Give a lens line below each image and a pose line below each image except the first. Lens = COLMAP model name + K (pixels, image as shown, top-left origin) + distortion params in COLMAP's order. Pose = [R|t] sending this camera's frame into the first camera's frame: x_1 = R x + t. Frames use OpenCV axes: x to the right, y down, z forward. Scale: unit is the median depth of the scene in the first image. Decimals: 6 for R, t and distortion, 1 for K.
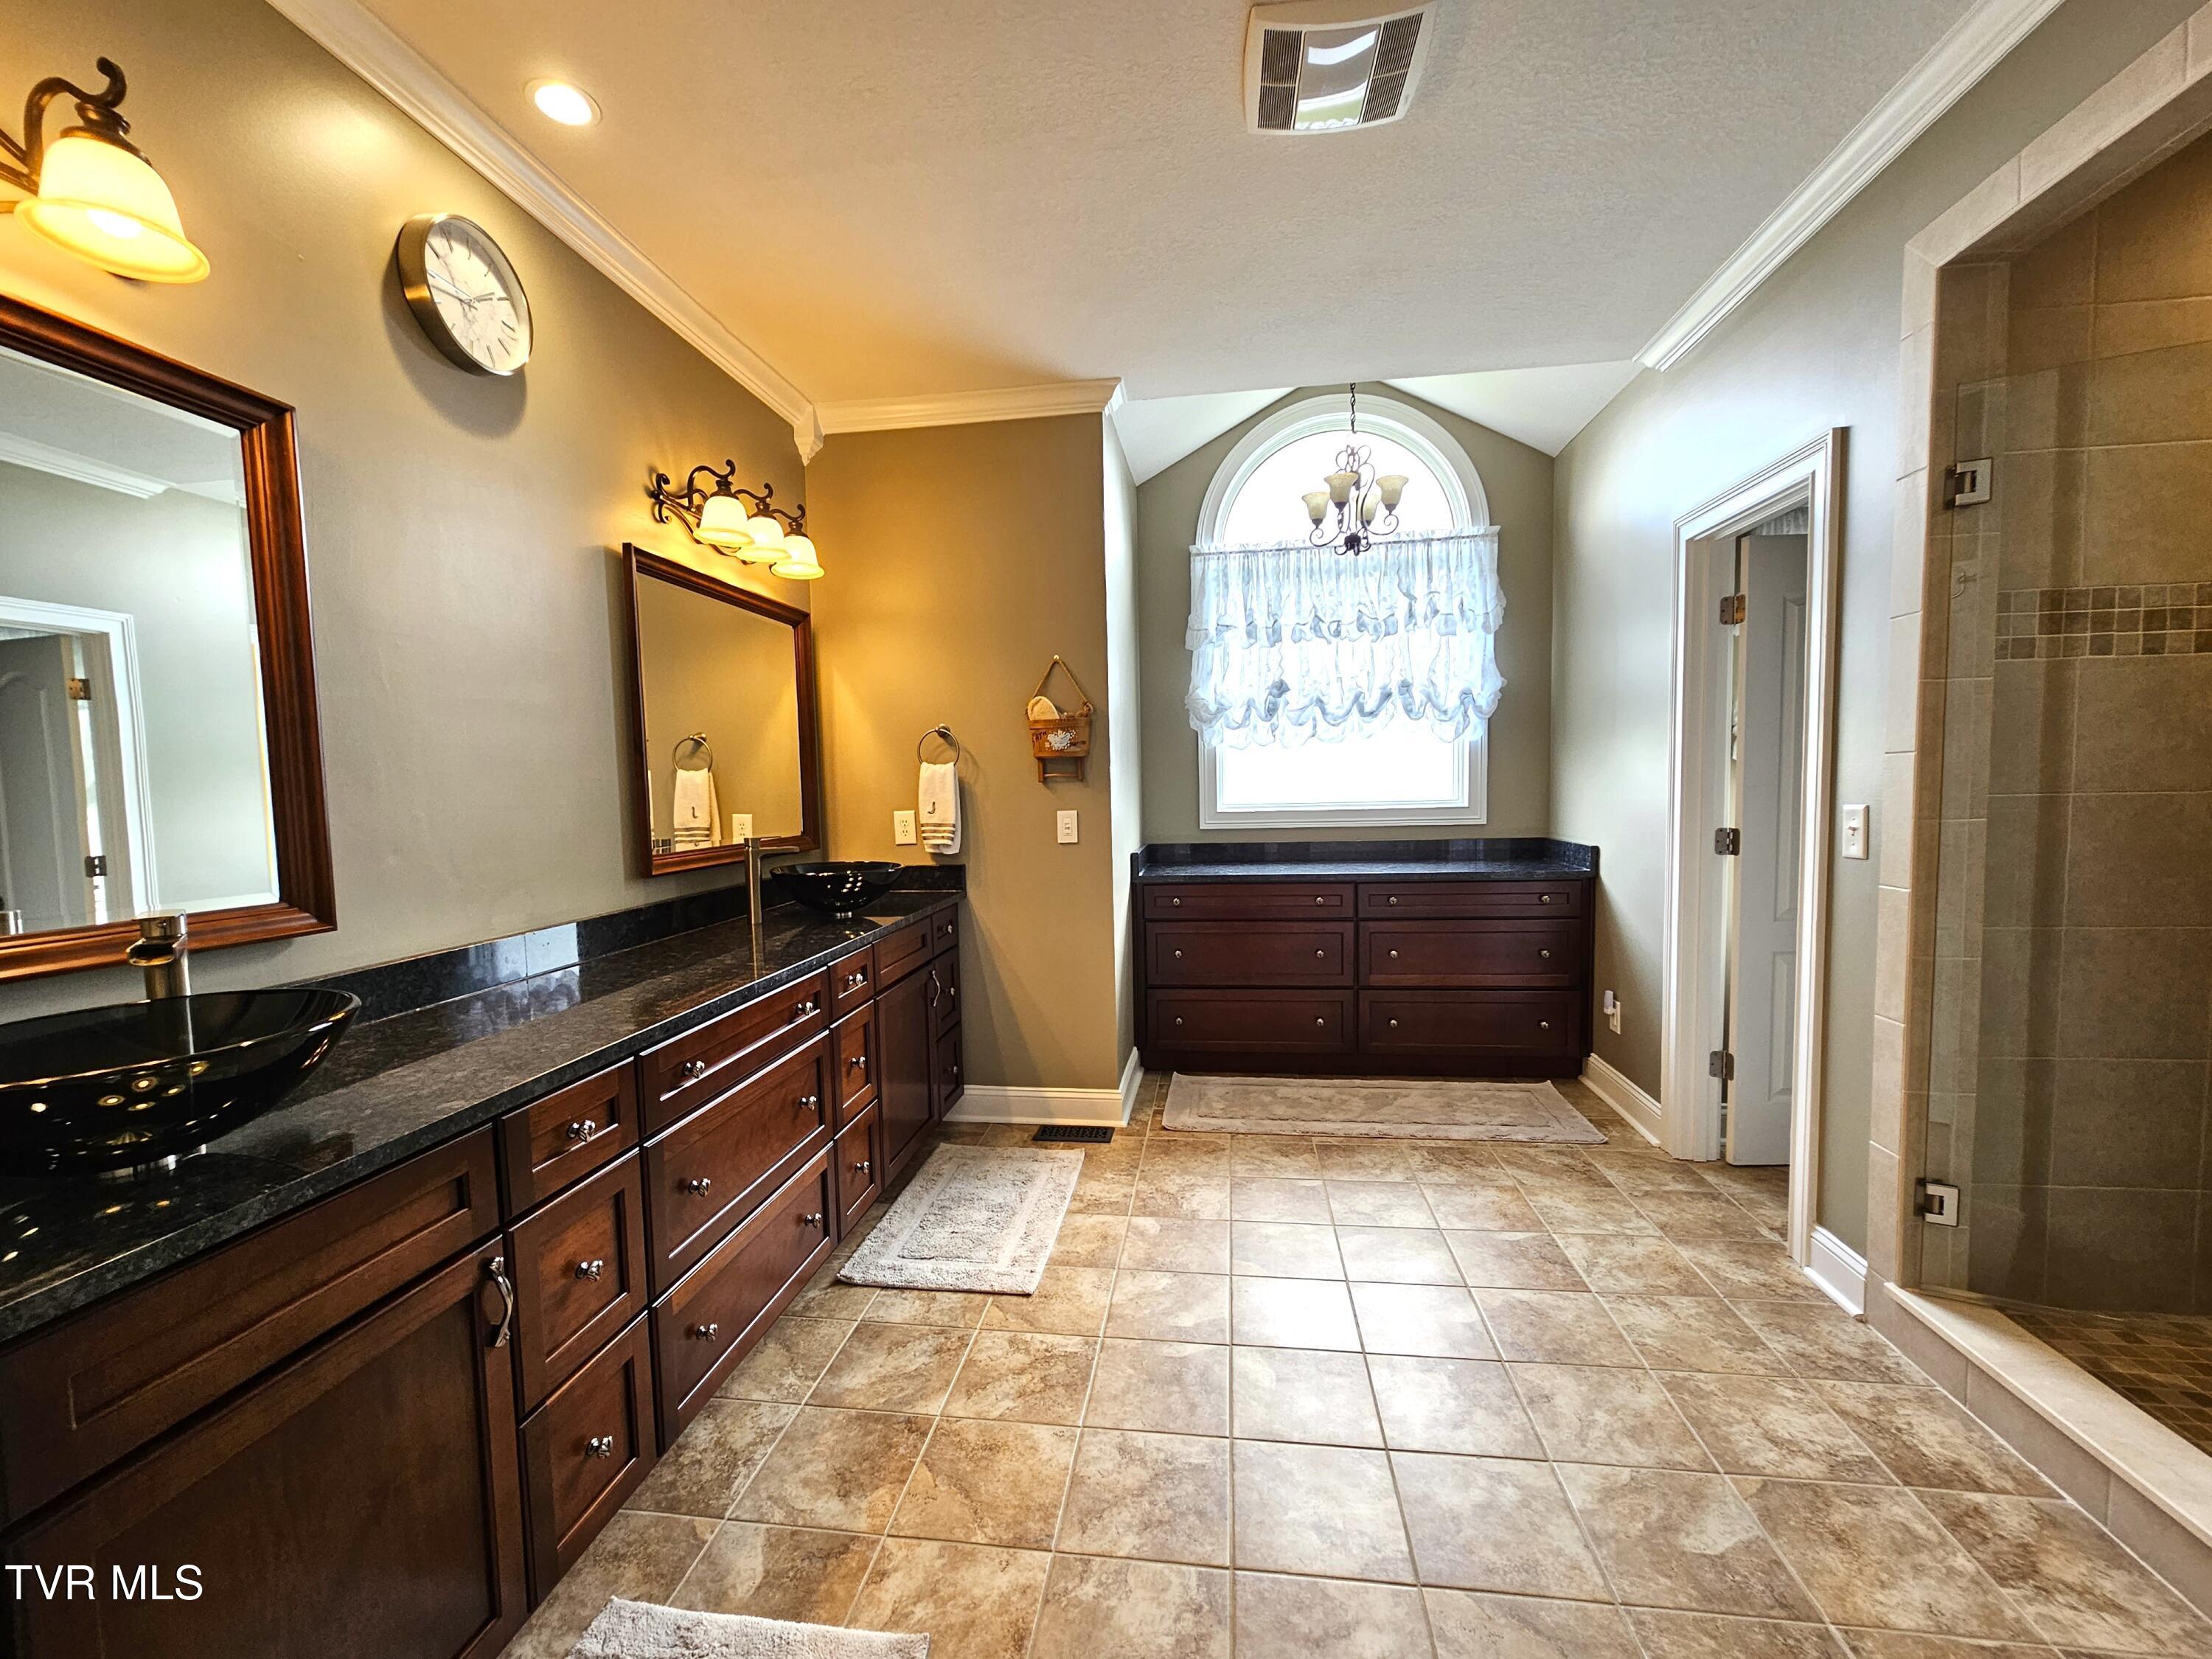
lens RADIAL K [[902.9, 0, 1101.6], [0, 902.9, 835.3], [0, 0, 1]] dist [-0.004534, 0.001773]
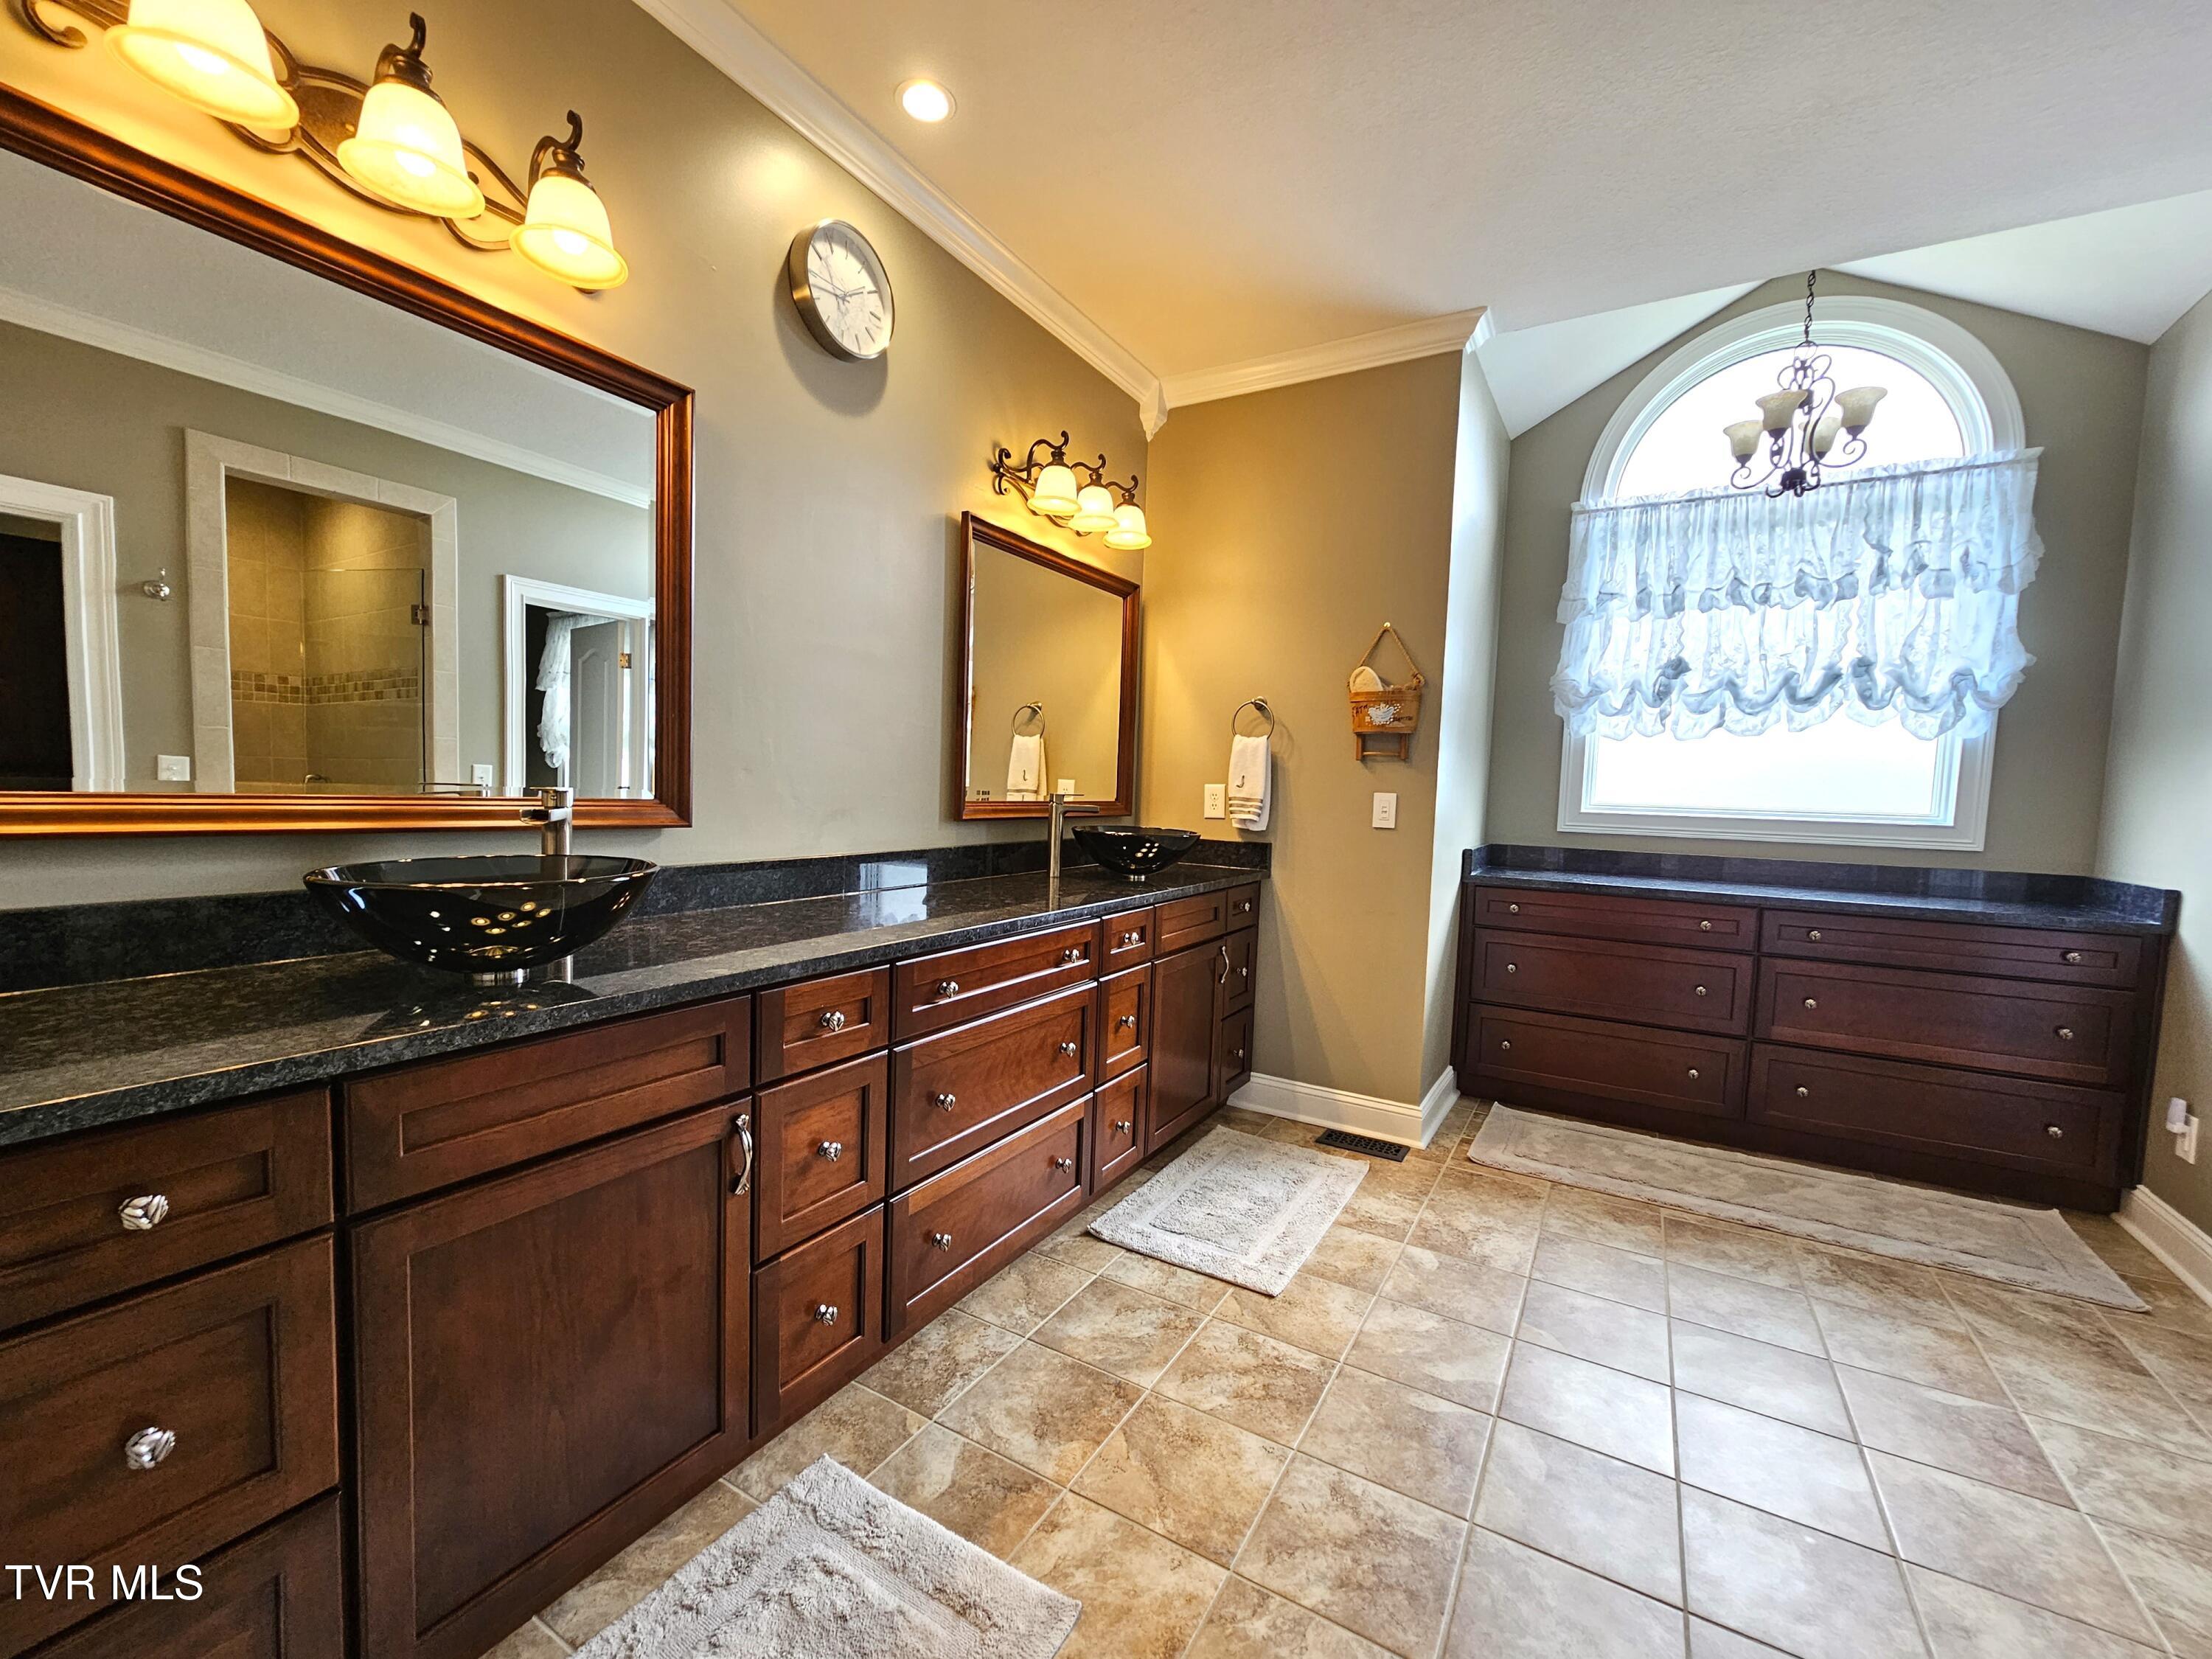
lens RADIAL K [[902.9, 0, 1113.2], [0, 902.9, 840.3], [0, 0, 1]] dist [-0.004534, 0.001773]
pose [[0.921984, 0.077085, -0.379477, 0.073998], [-0.078187, 0.996860, 0.012532, 0.039476], [0.379251, 0.018116, 0.925116, 0.066003]]
